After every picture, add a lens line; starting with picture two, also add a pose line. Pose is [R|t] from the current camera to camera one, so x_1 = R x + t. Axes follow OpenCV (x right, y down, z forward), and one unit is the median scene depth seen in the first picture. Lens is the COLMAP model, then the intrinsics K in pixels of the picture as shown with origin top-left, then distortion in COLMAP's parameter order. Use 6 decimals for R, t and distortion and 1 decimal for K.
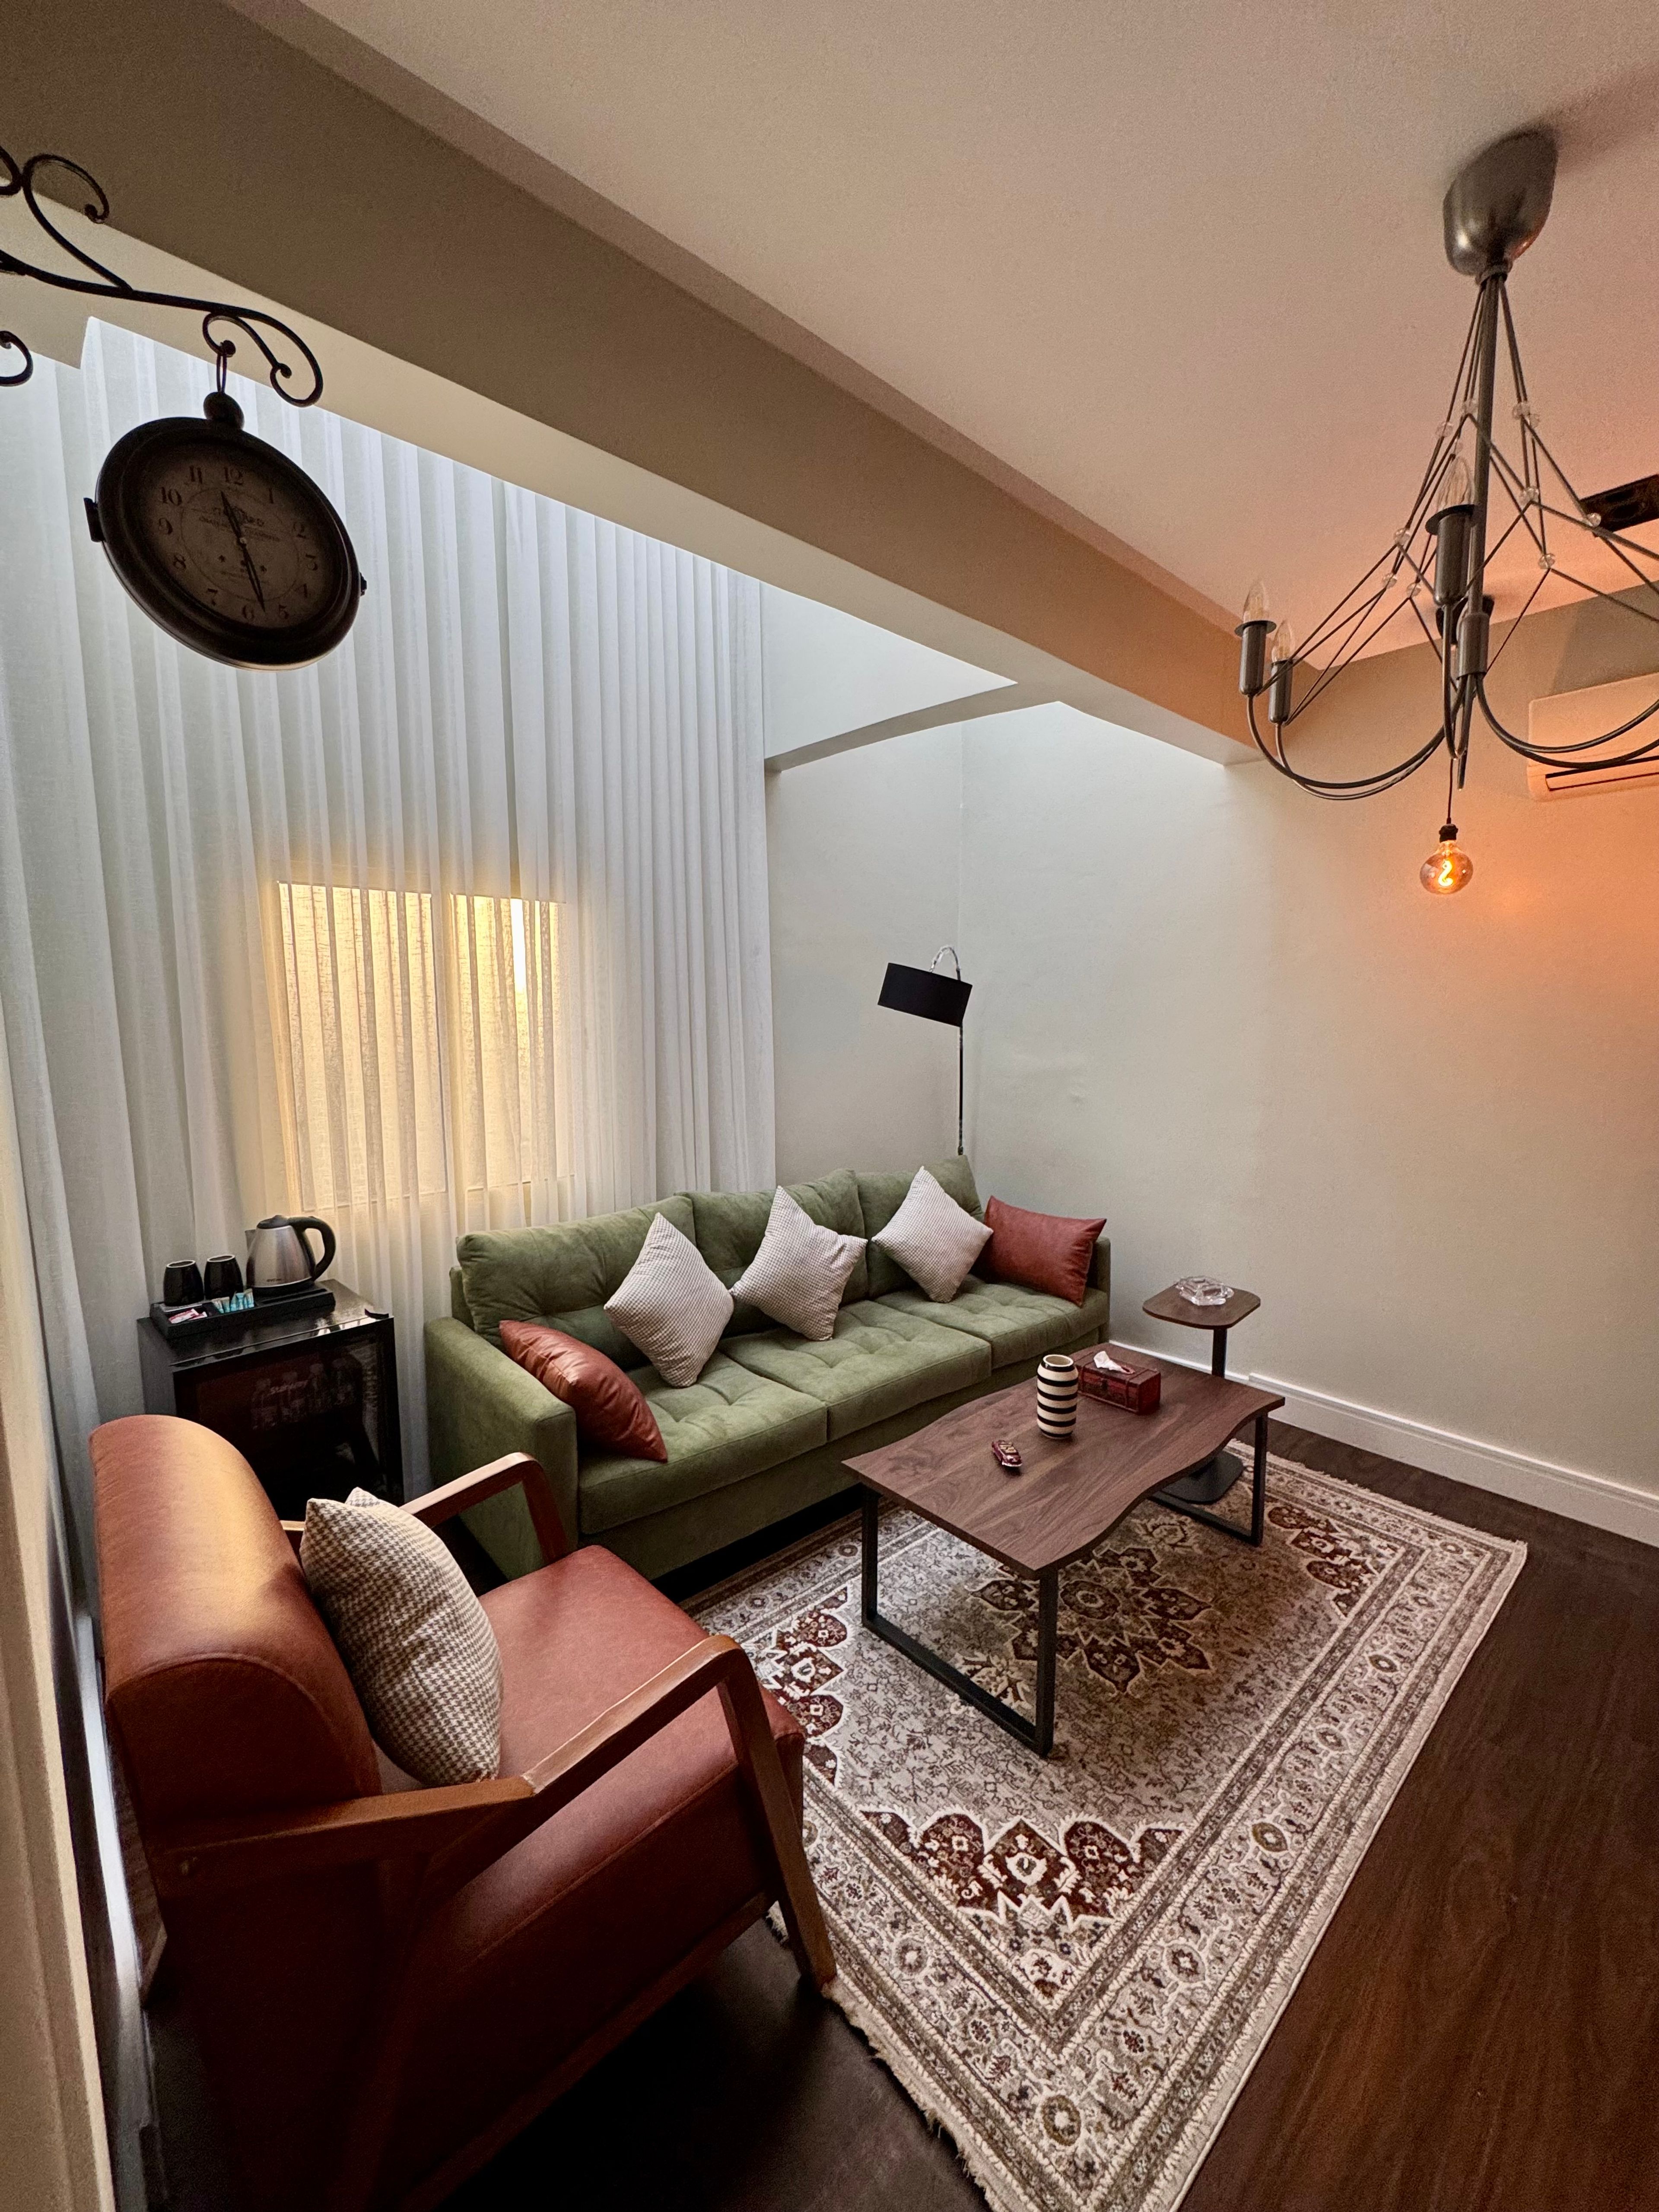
lens RADIAL K [[889.9, 0, 833.2], [0, 889.9, 1110.0], [0, 0, 1]] dist [-0.001174, 0.000099]
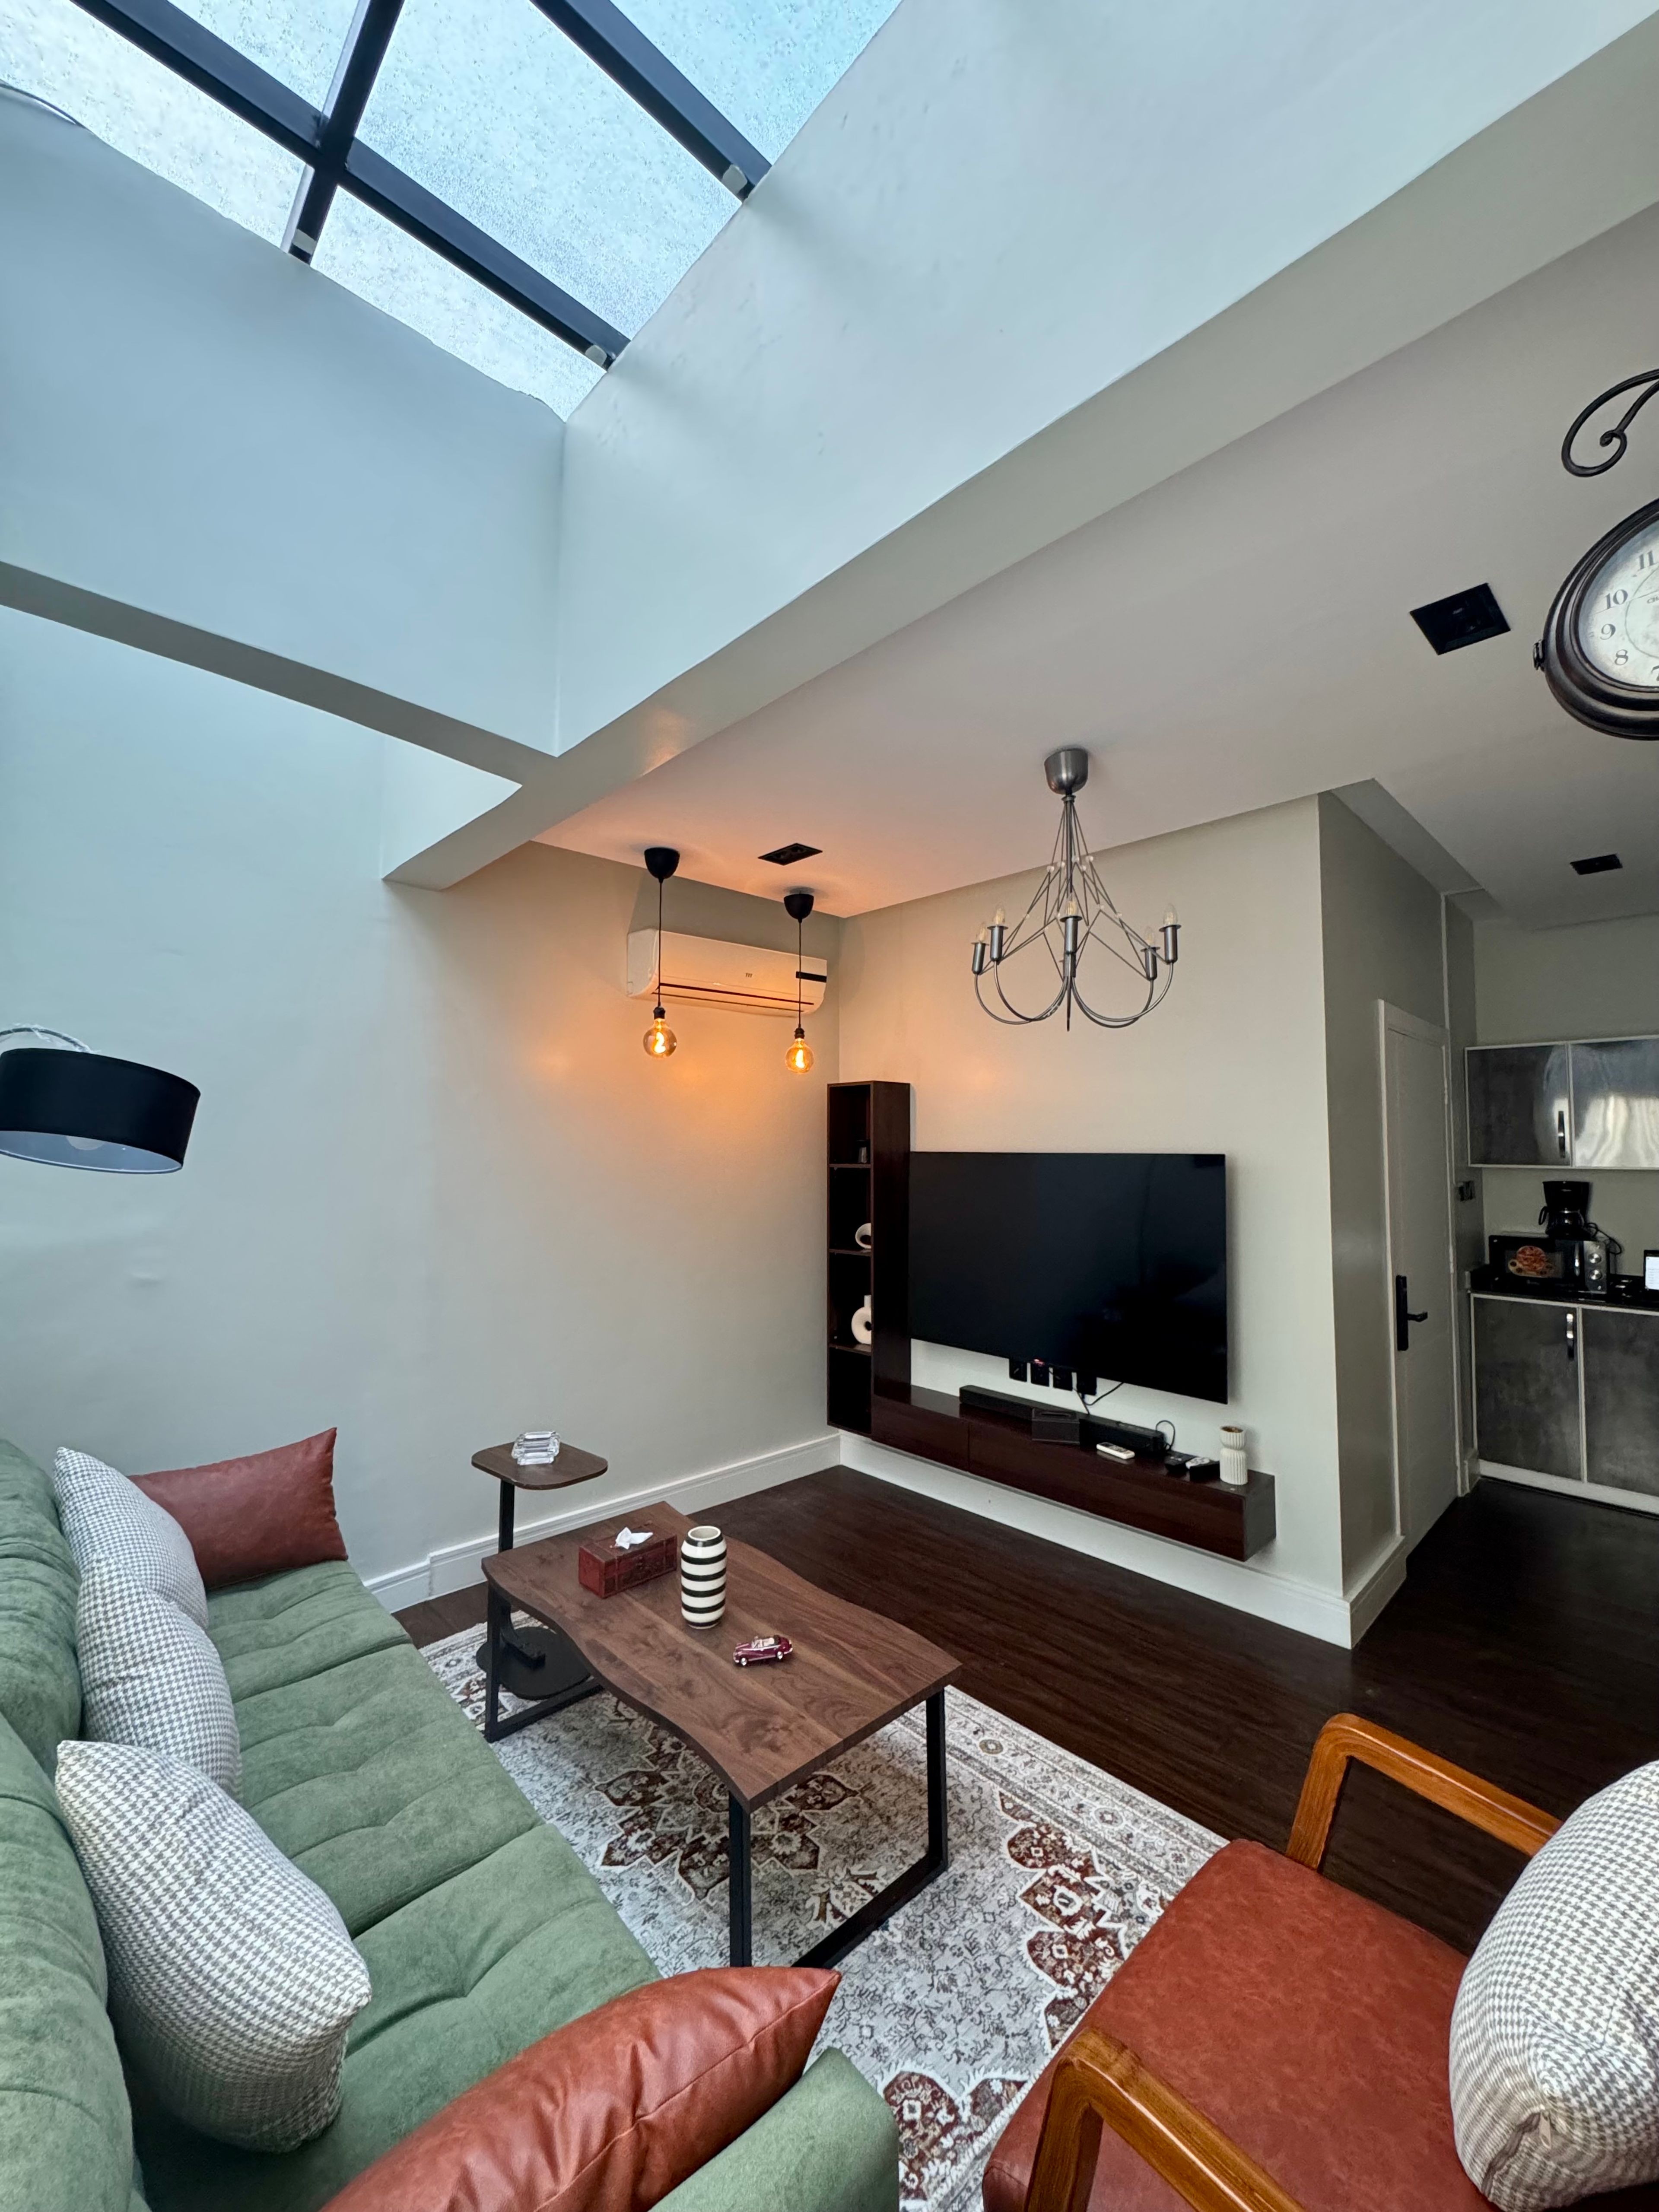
lens RADIAL K [[889.9, 0, 832.0], [0, 889.9, 1099.3], [0, 0, 1]] dist [-0.001174, 0.000099]
pose [[-0.027290, 0.057931, 0.997948, -0.851772], [0.118184, 0.991505, -0.054325, -0.110023], [-0.992617, 0.116459, -0.033905, 1.088440]]
